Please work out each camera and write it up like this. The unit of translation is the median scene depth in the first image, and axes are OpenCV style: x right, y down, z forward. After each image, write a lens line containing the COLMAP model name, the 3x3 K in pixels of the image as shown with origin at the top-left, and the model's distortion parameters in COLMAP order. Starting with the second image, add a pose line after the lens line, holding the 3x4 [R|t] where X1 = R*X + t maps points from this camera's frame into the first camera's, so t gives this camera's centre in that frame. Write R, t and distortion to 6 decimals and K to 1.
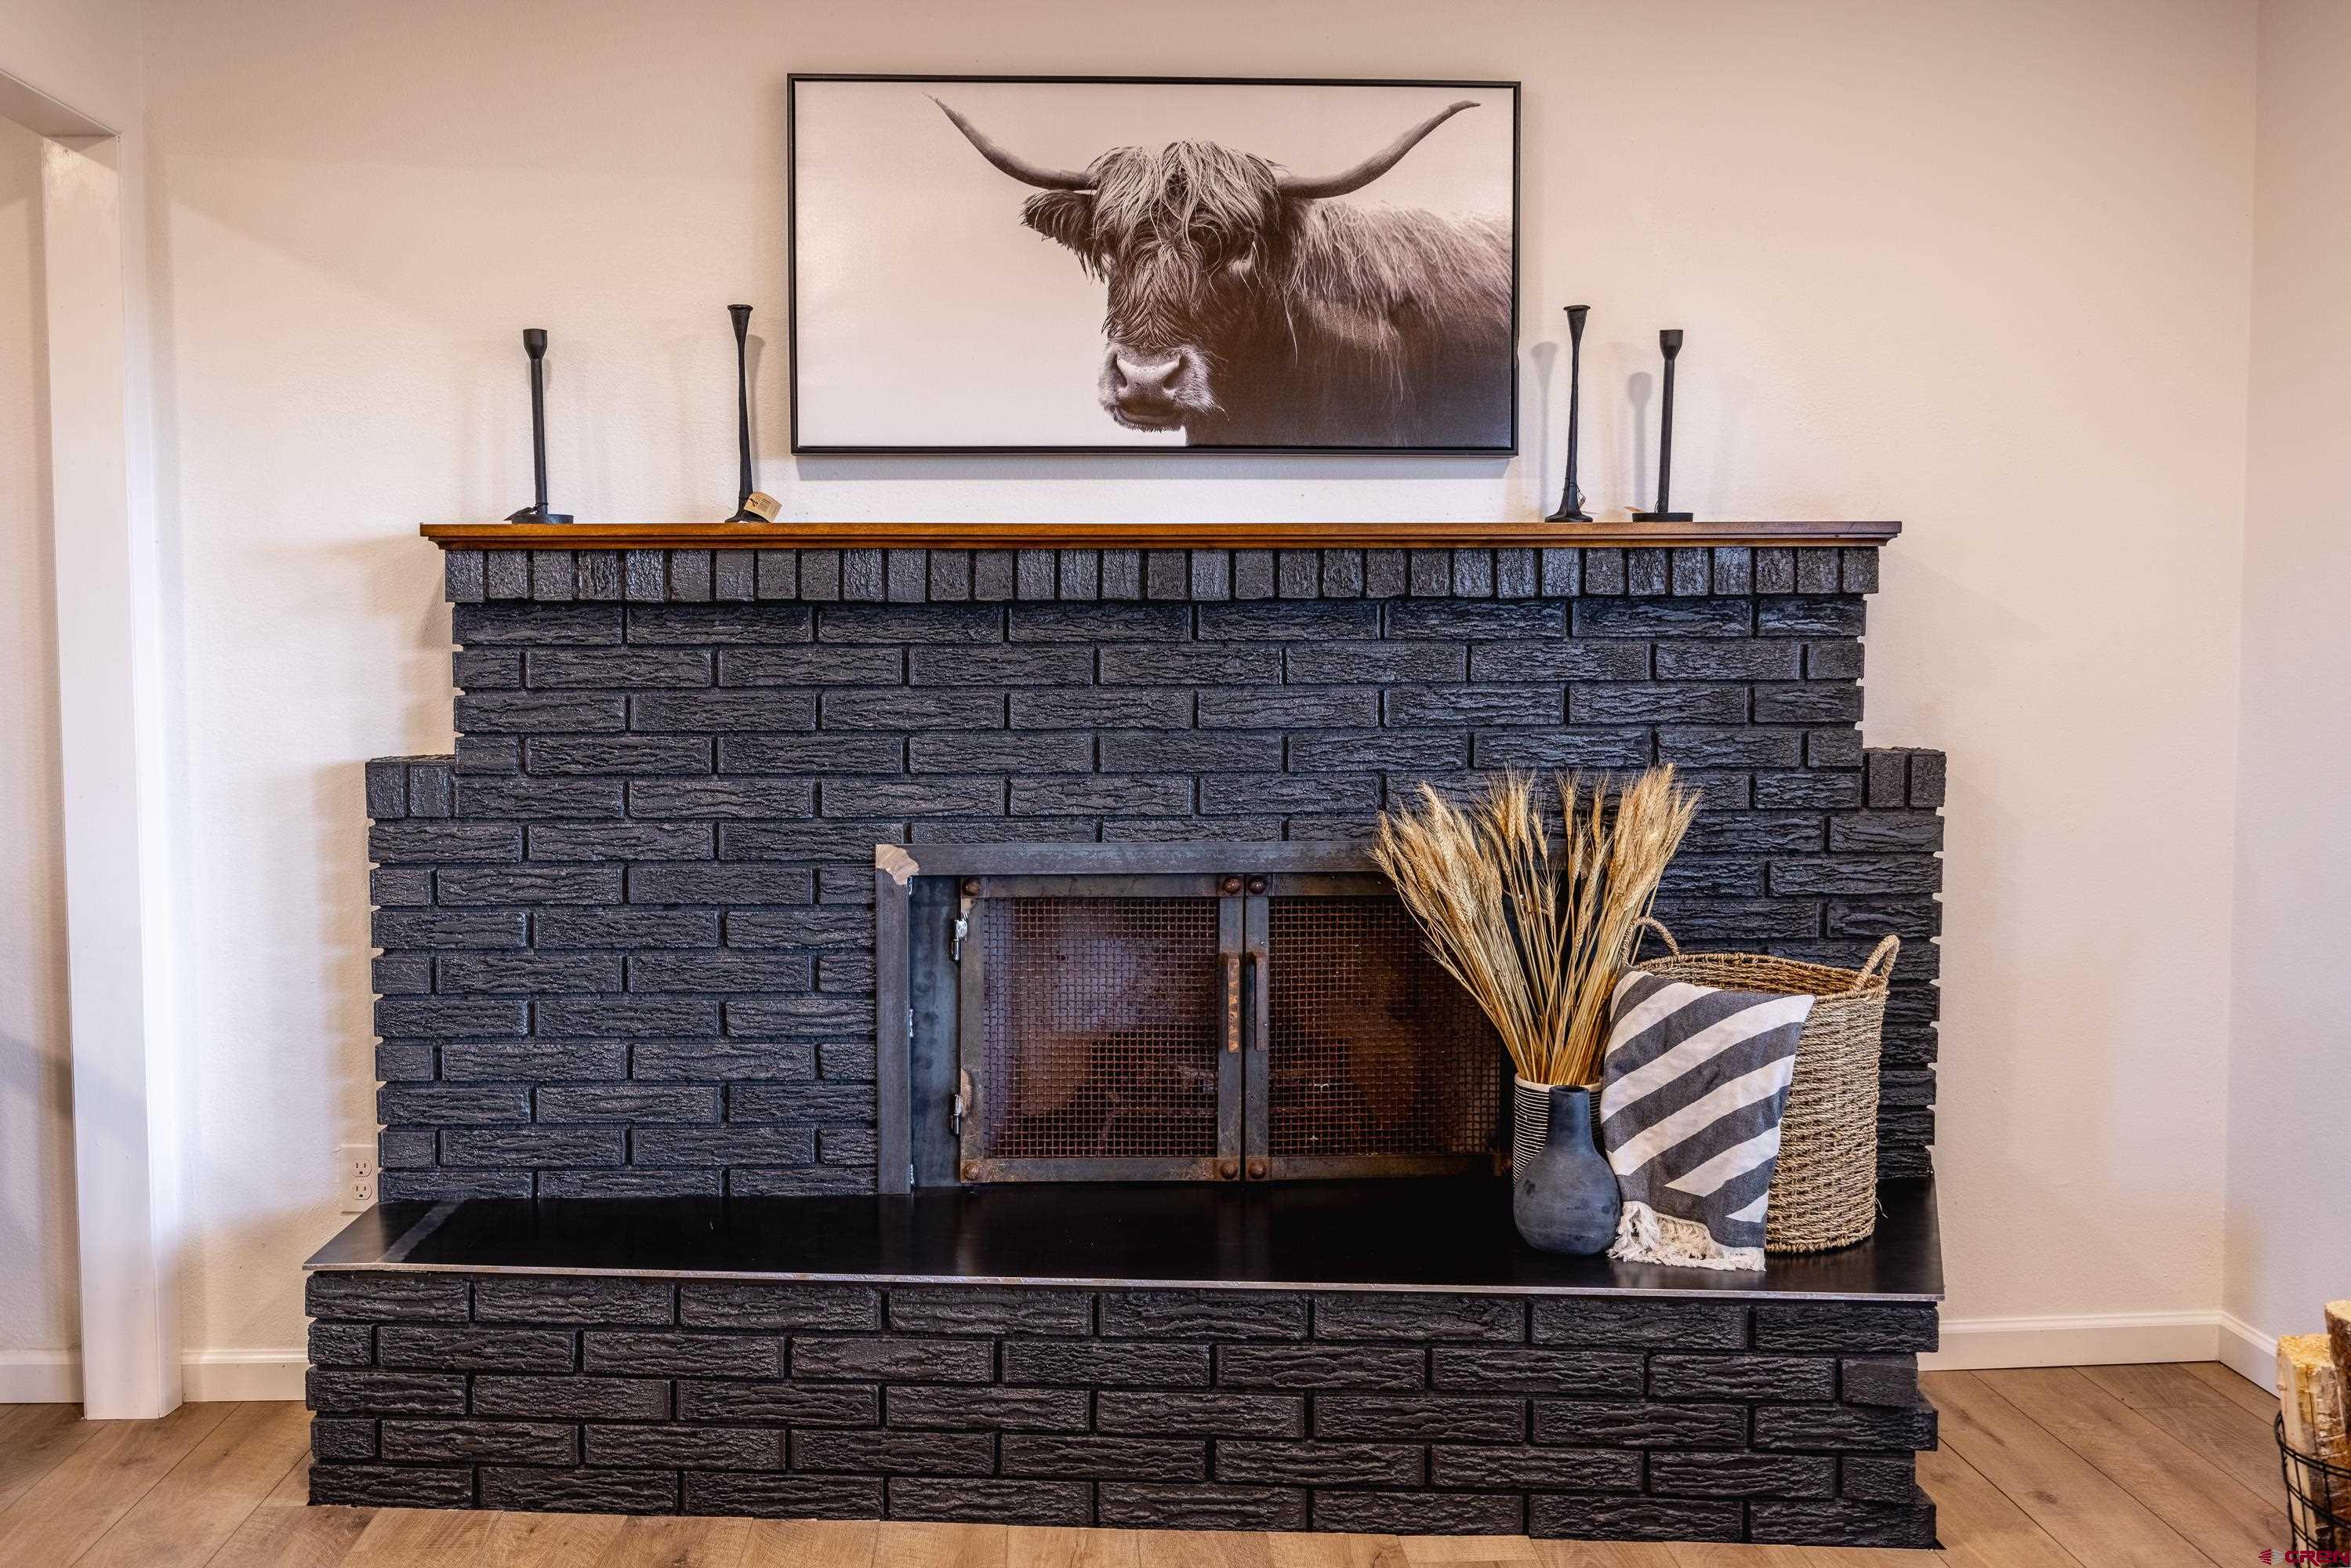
lens RADIAL K [[1987.9, 0, 1173.0], [0, 1987.9, 760.0], [0, 0, 1]] dist [-0.009391, 0.000246]
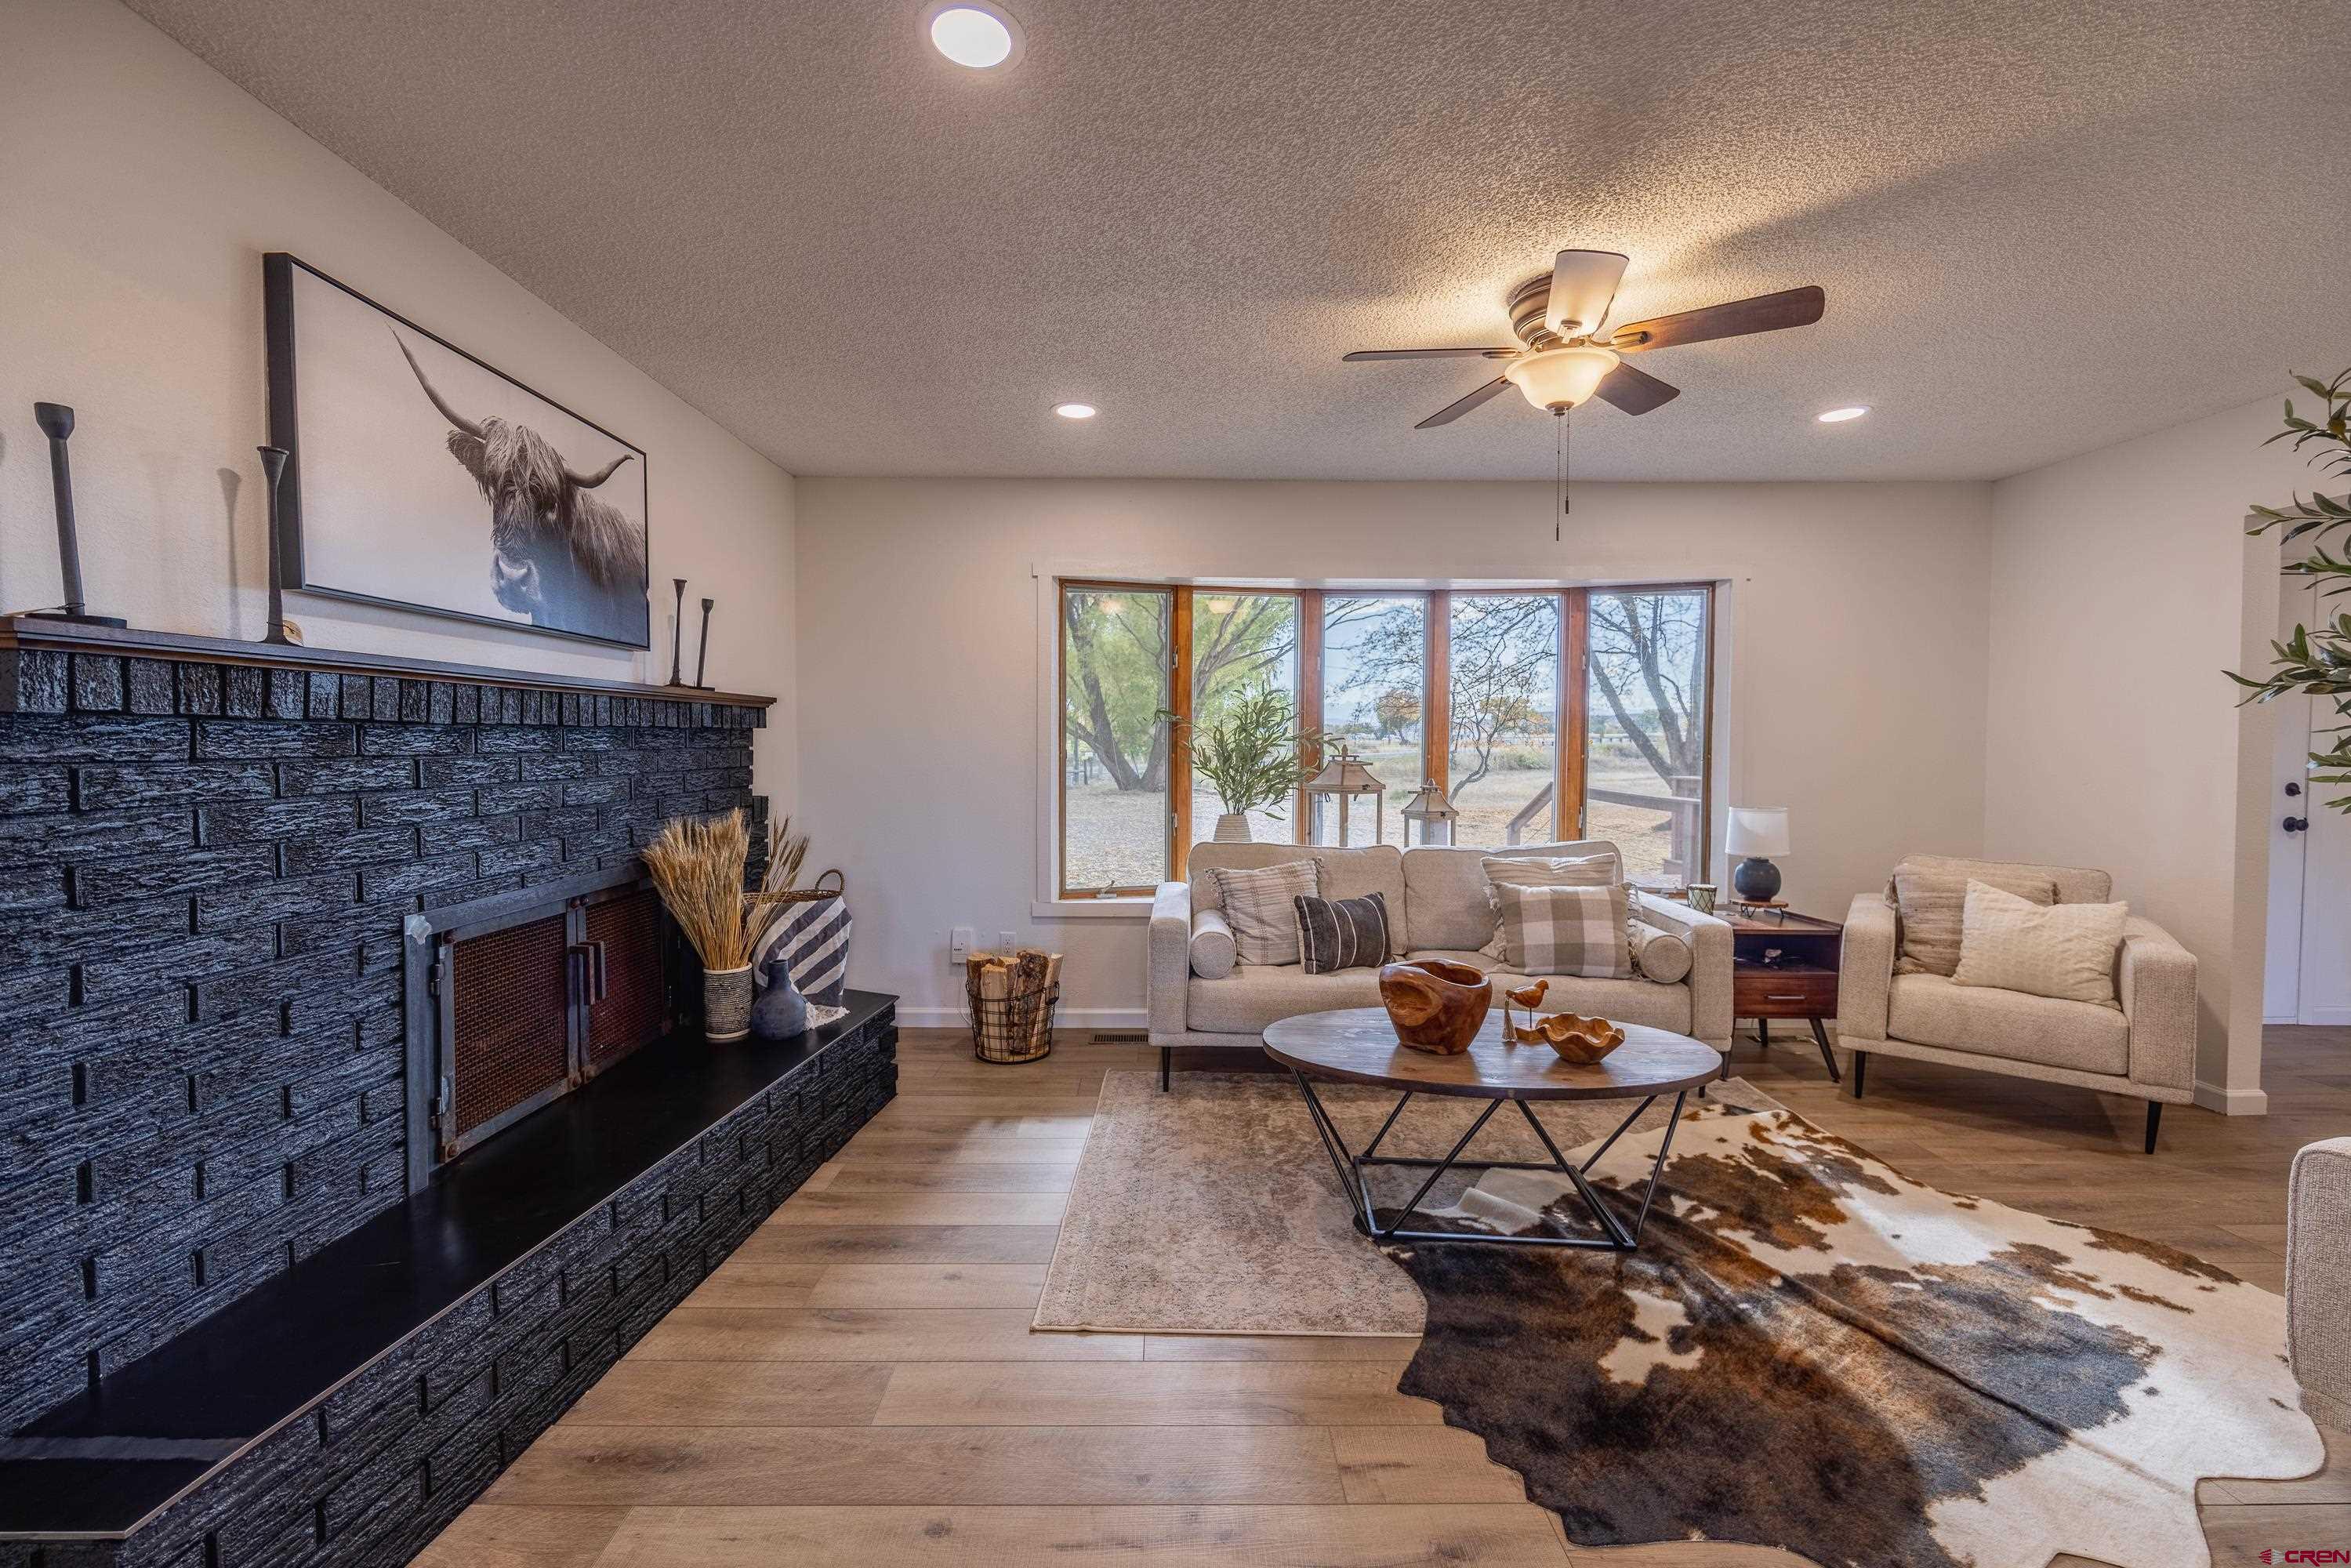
lens RADIAL K [[939.7, 0, 1178.2], [0, 939.7, 781.5], [0, 0, 1]] dist [-0.000288, 0.000004]
pose [[0.028199, -0.039666, 0.998815, -0.715893], [0.055839, 0.997715, 0.038046, -0.037065], [-0.998041, 0.054700, 0.030349, 0.488394]]
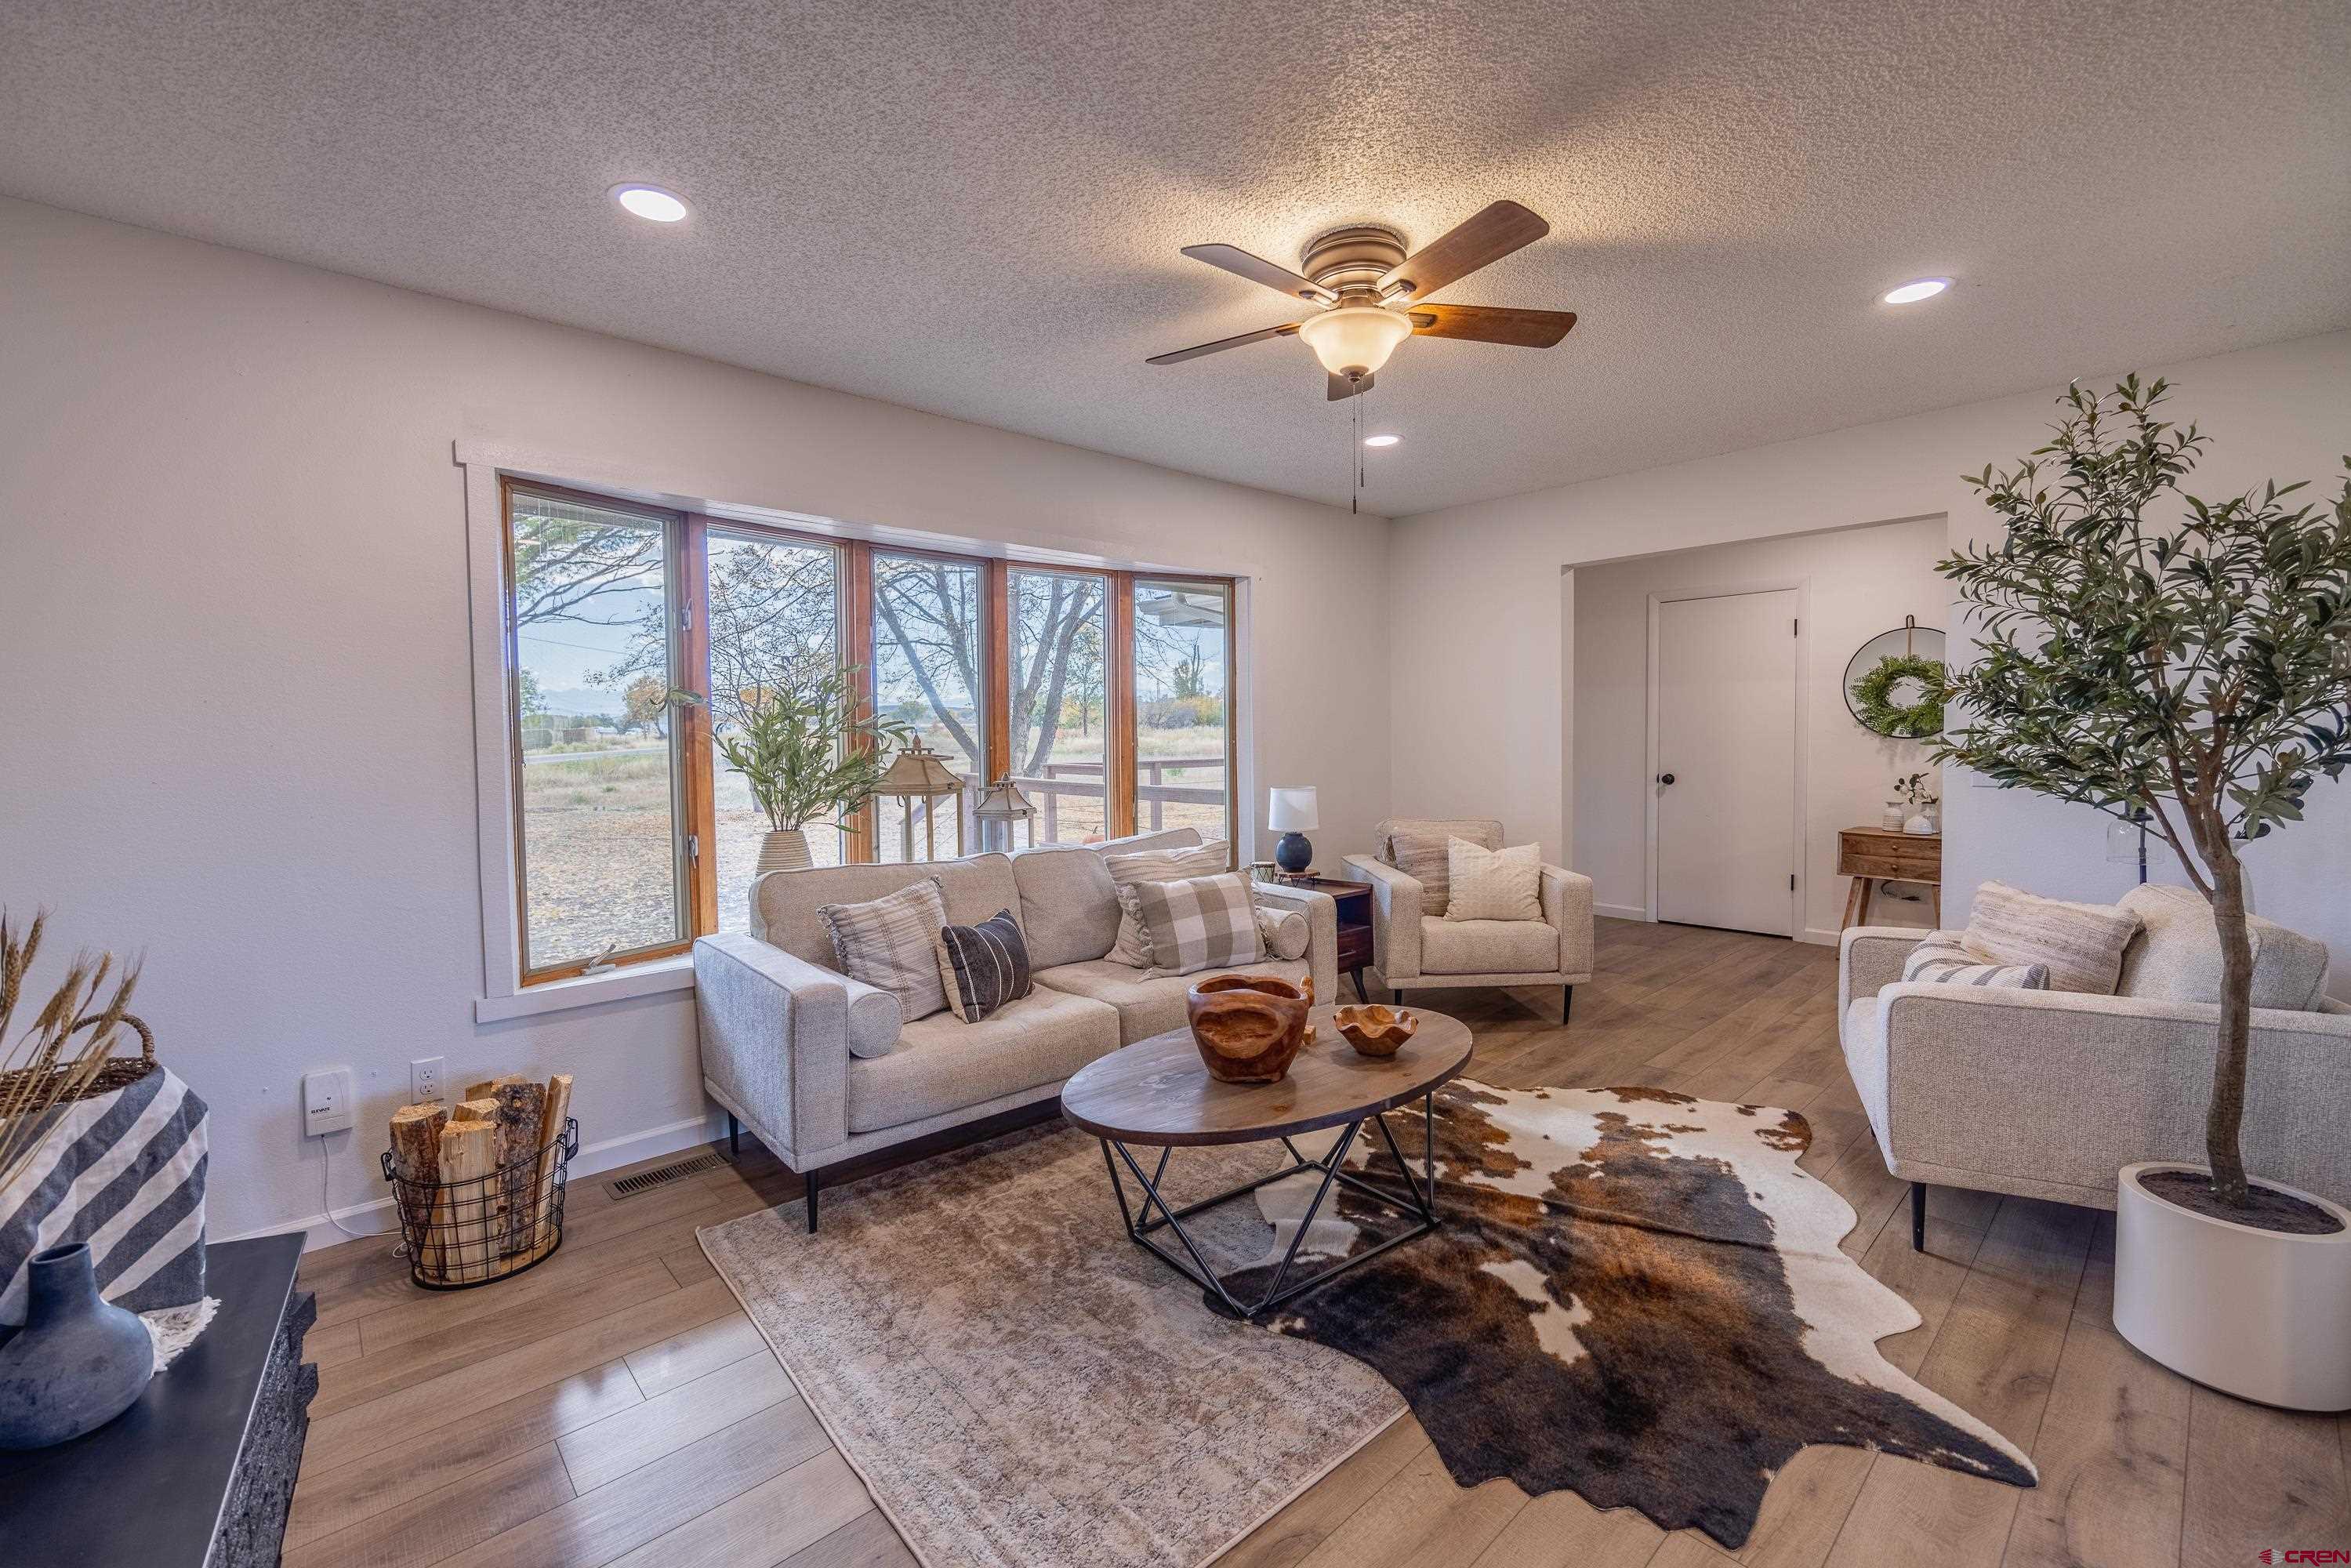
lens RADIAL K [[970.0, 0, 1175.5], [0, 970.0, 784.0], [0, 0, 1]] dist [-0.002619, -0.000409]
pose [[-0.646467, -0.032509, 0.762249, -0.421935], [0.056278, 0.994338, 0.090137, -0.054163], [-0.760863, 0.101168, -0.640977, 0.799102]]
